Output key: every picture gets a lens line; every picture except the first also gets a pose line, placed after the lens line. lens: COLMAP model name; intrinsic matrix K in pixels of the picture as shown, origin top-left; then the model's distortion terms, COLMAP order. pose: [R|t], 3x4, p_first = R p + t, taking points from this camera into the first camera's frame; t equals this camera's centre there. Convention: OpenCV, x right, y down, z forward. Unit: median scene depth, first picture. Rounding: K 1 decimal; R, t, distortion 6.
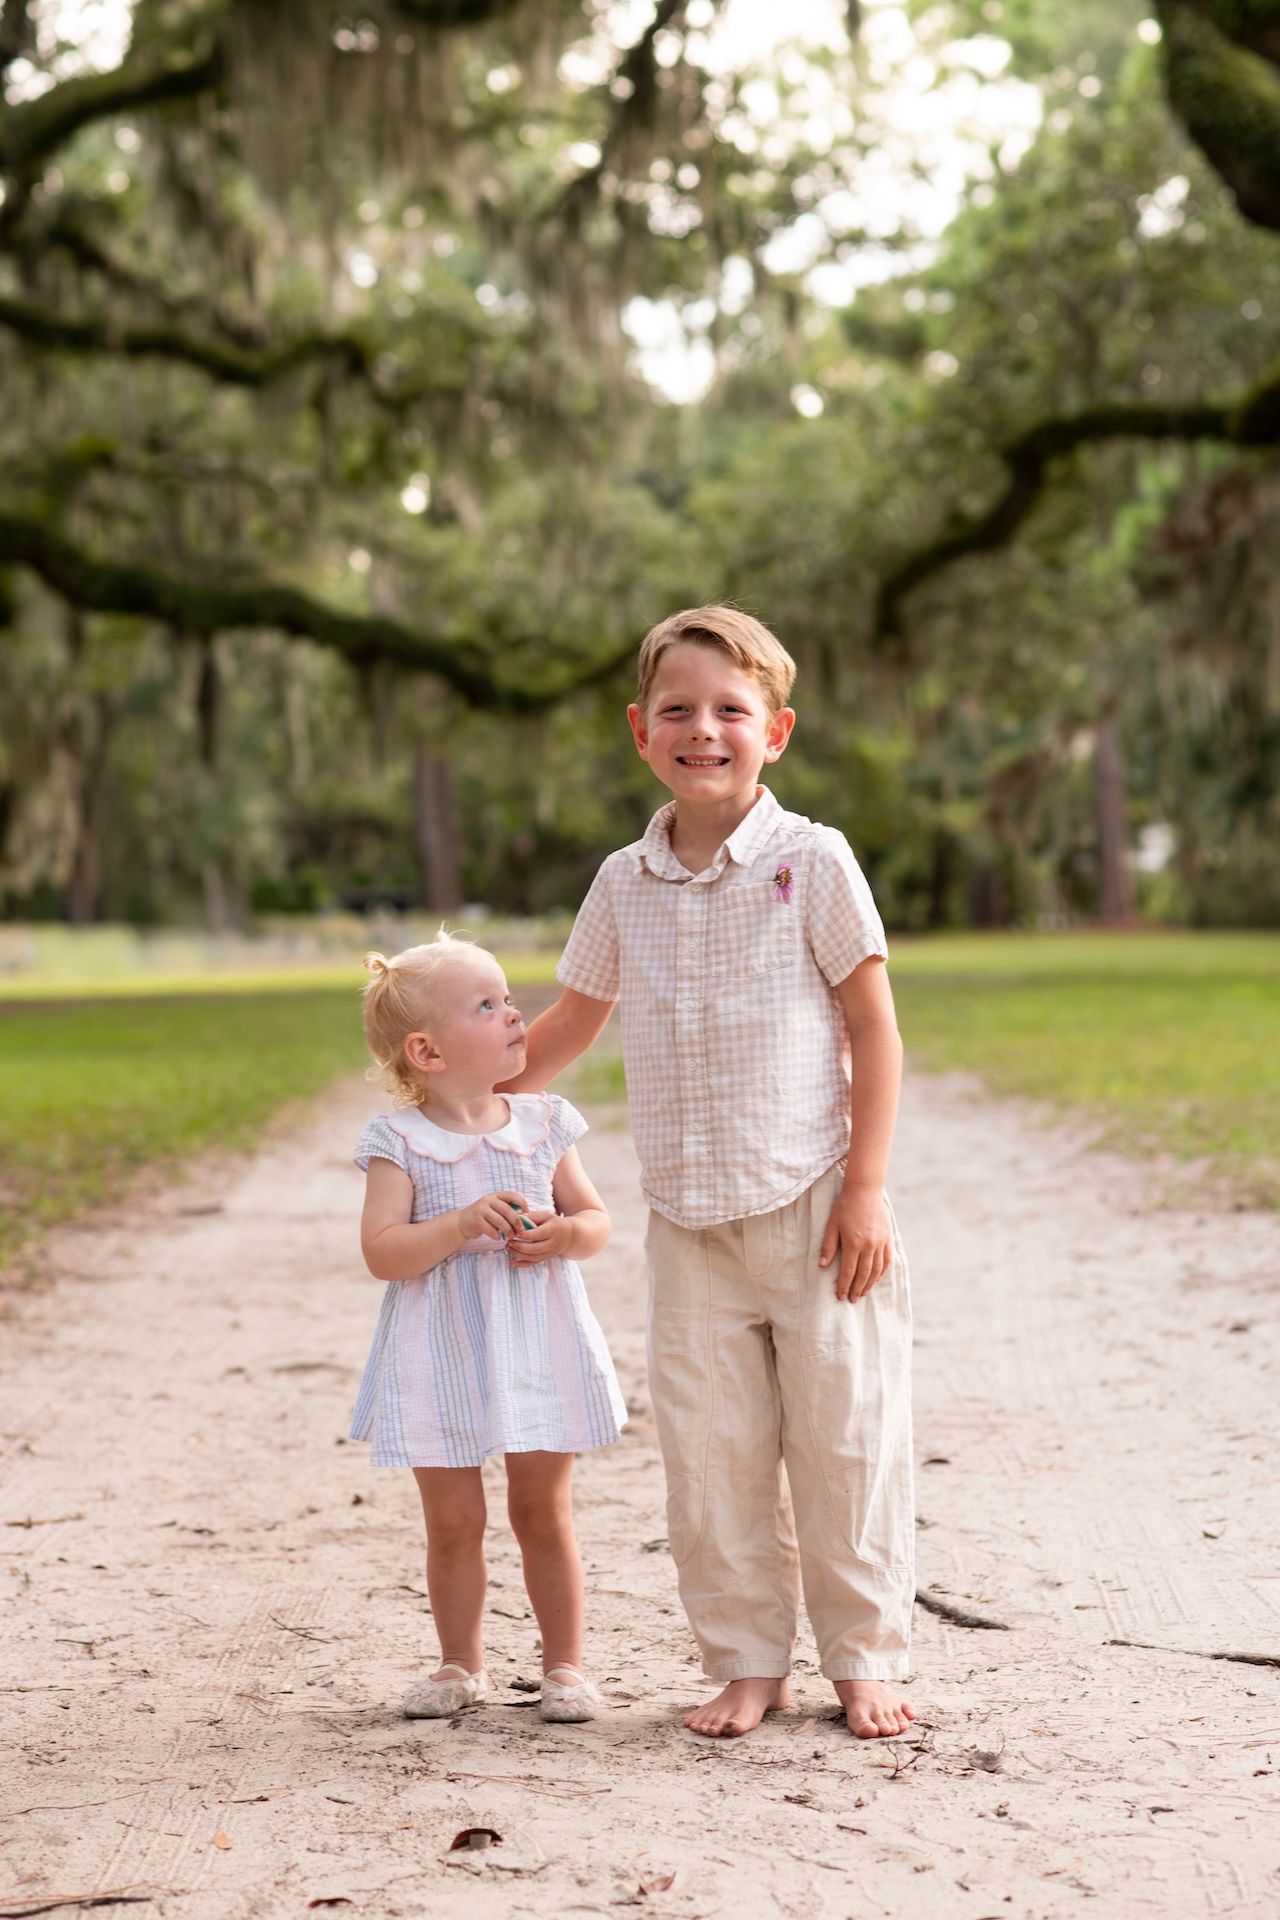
lens RADIAL K [[4769.4, 0, 664.2], [0, 4769.4, 955.1], [0, 0, 1]] dist [-0.059553, -0.968496]
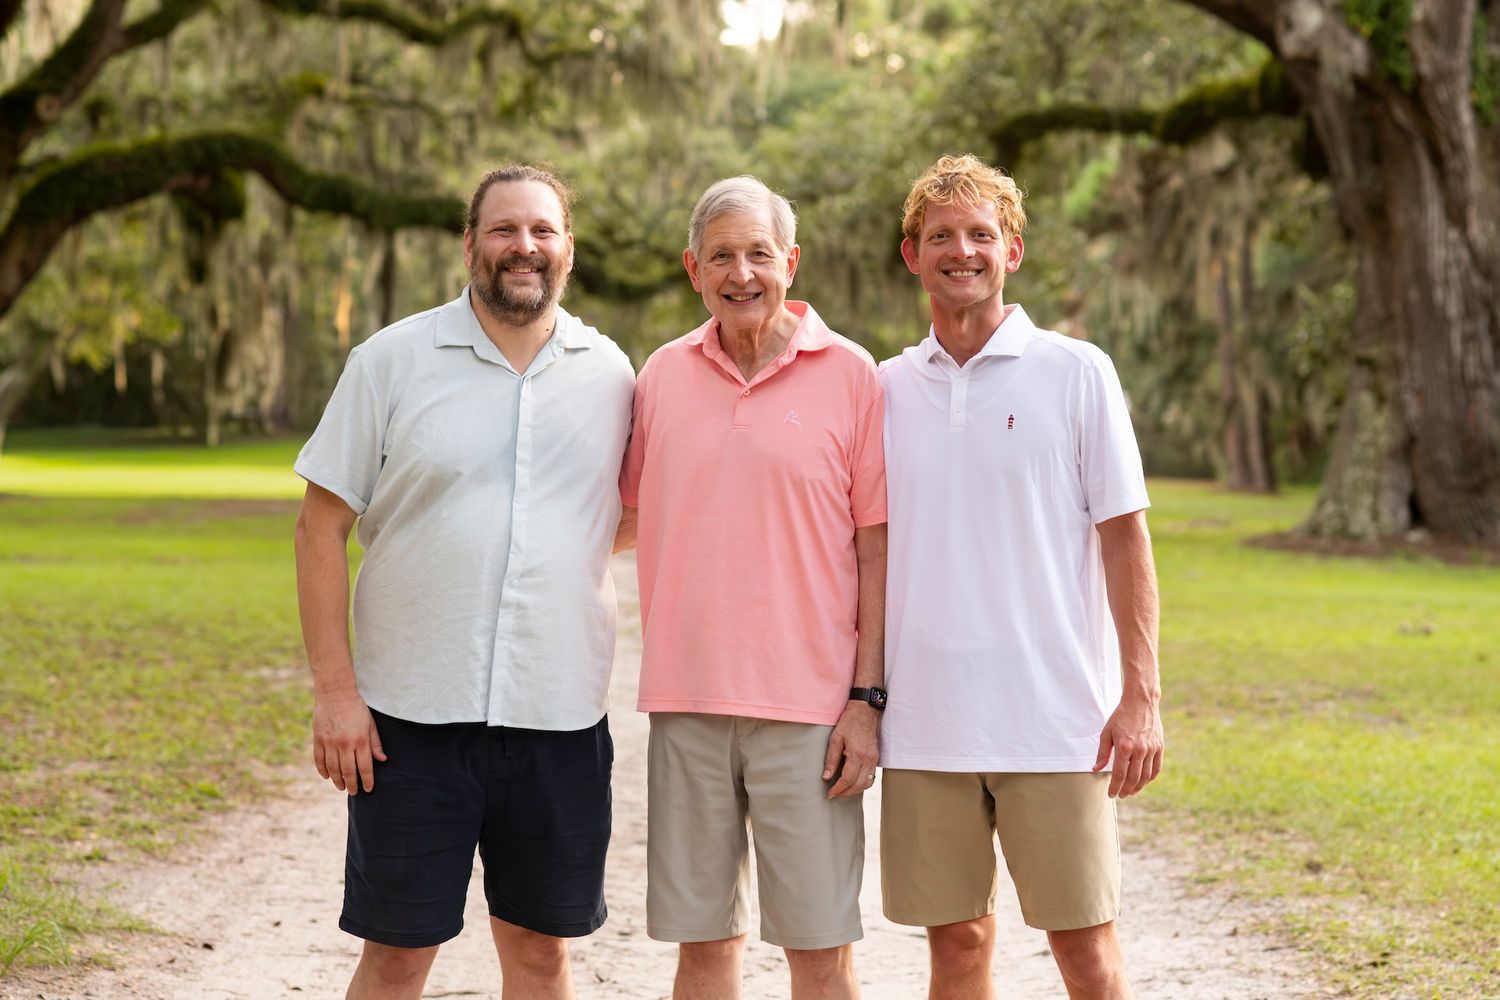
lens RADIAL K [[3937.4, 0, 795.2], [0, 3937.4, 458.7], [0, 0, 1]] dist [-0.023009, -0.676063]
pose [[0.998717, 0.047866, 0.016539, 0.001451], [-0.047859, 0.998854, -0.000806, -0.009672], [-0.016559, 0.000014, 0.999863, -0.107761]]
